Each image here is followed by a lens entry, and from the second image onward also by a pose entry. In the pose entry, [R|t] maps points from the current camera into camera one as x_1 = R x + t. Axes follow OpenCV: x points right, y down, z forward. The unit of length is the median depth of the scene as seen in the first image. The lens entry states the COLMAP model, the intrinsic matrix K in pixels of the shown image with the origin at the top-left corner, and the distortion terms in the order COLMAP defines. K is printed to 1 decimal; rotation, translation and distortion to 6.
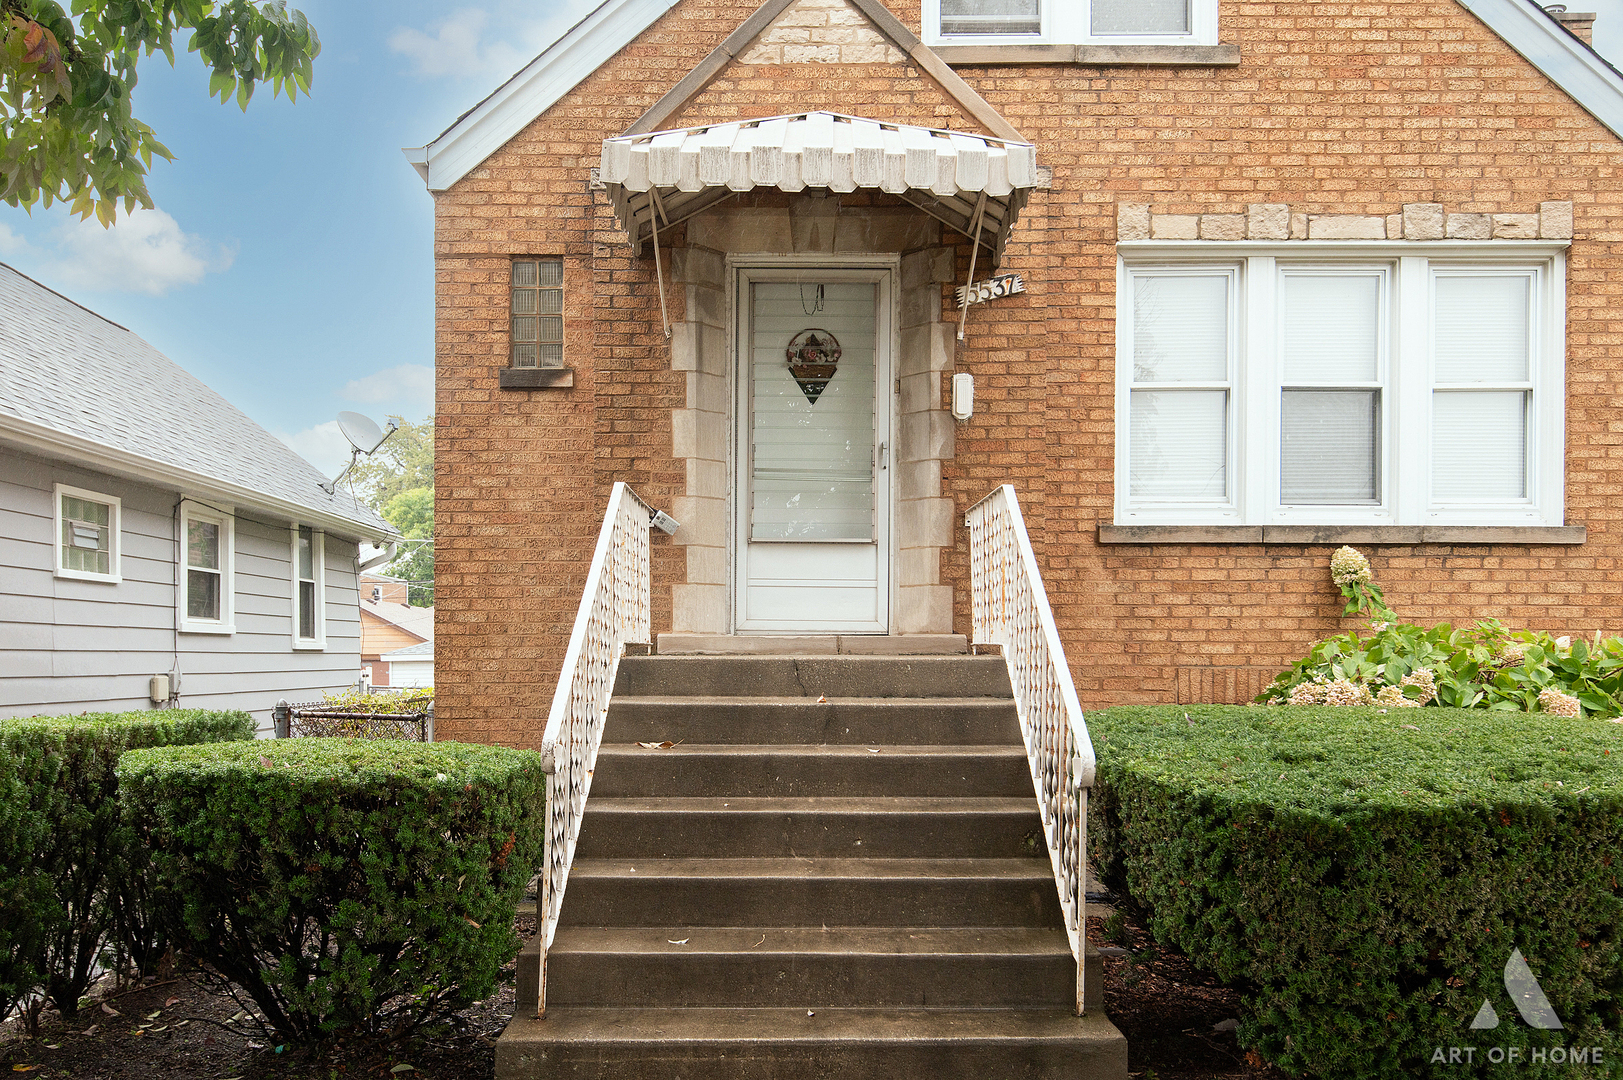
lens RADIAL K [[1271.7, 0, 810.2], [0, 1271.7, 654.8], [0, 0, 1]] dist [0.026417, -0.002909]
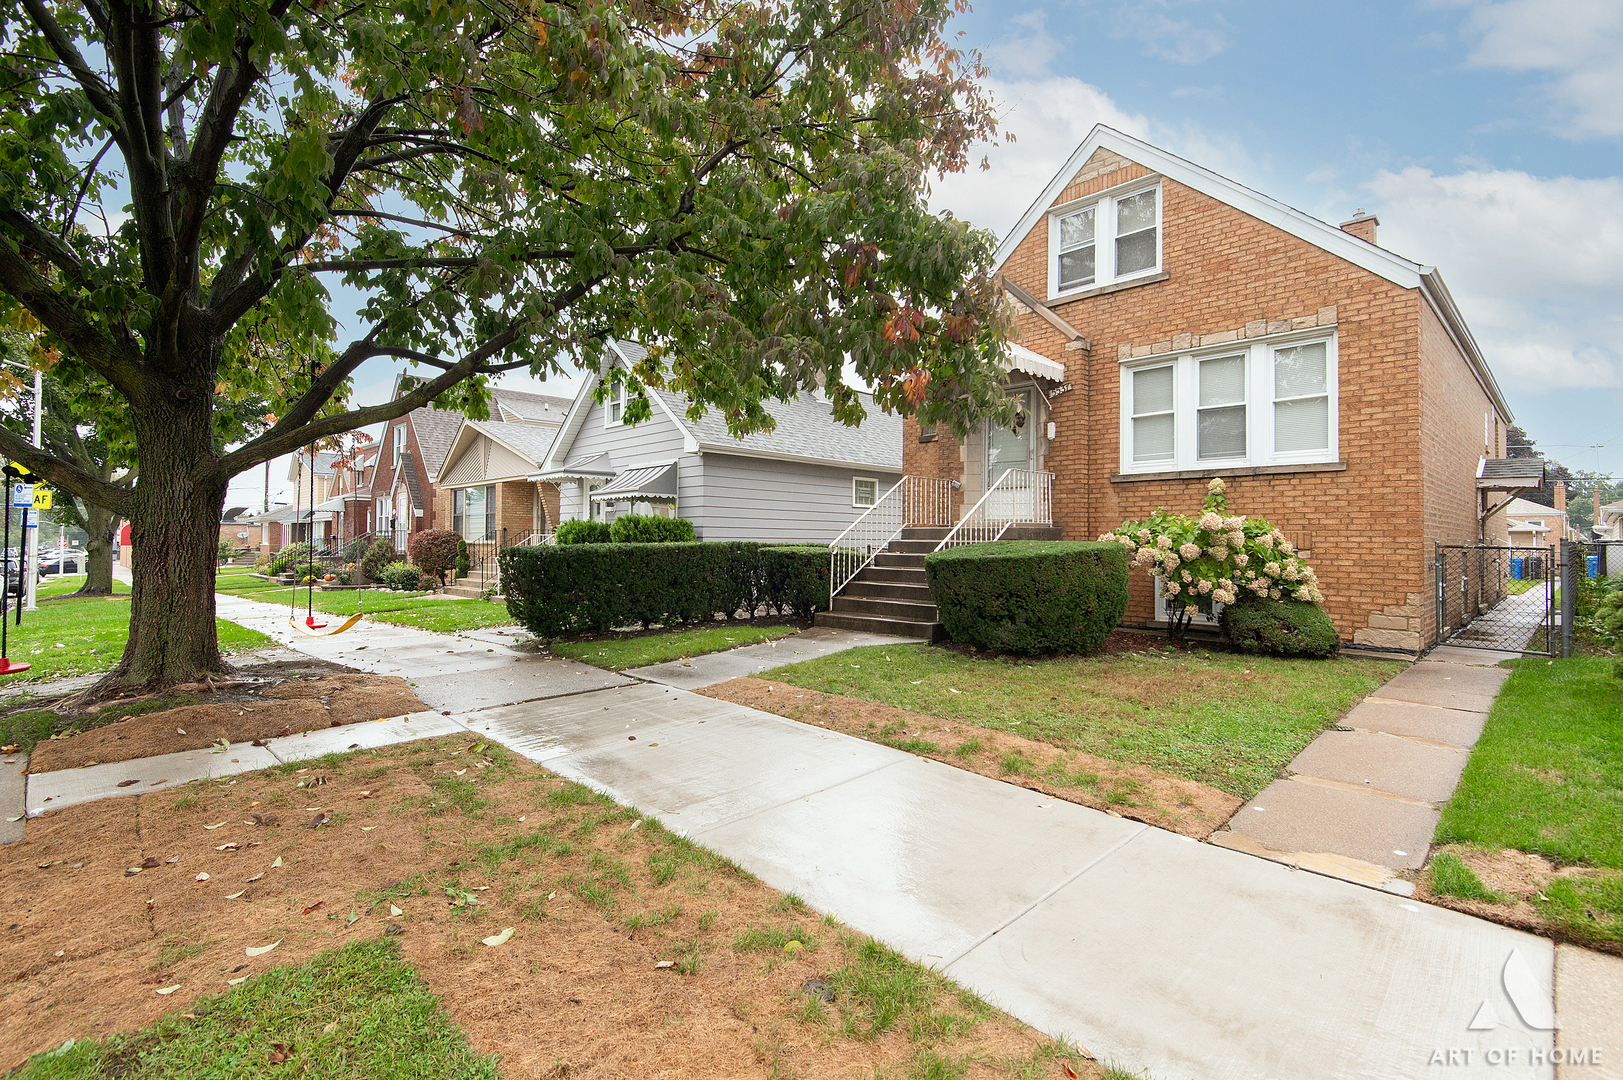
lens RADIAL K [[727.8, 0, 808.8], [0, 727.8, 539.9], [0, 0, 1]] dist [0.037614, -0.018124]
pose [[0.701698, 0.002081, -0.712472, 0.838636], [-0.003538, 0.999994, -0.000563, 0.028533], [0.712466, 0.002916, 0.701701, -0.433944]]
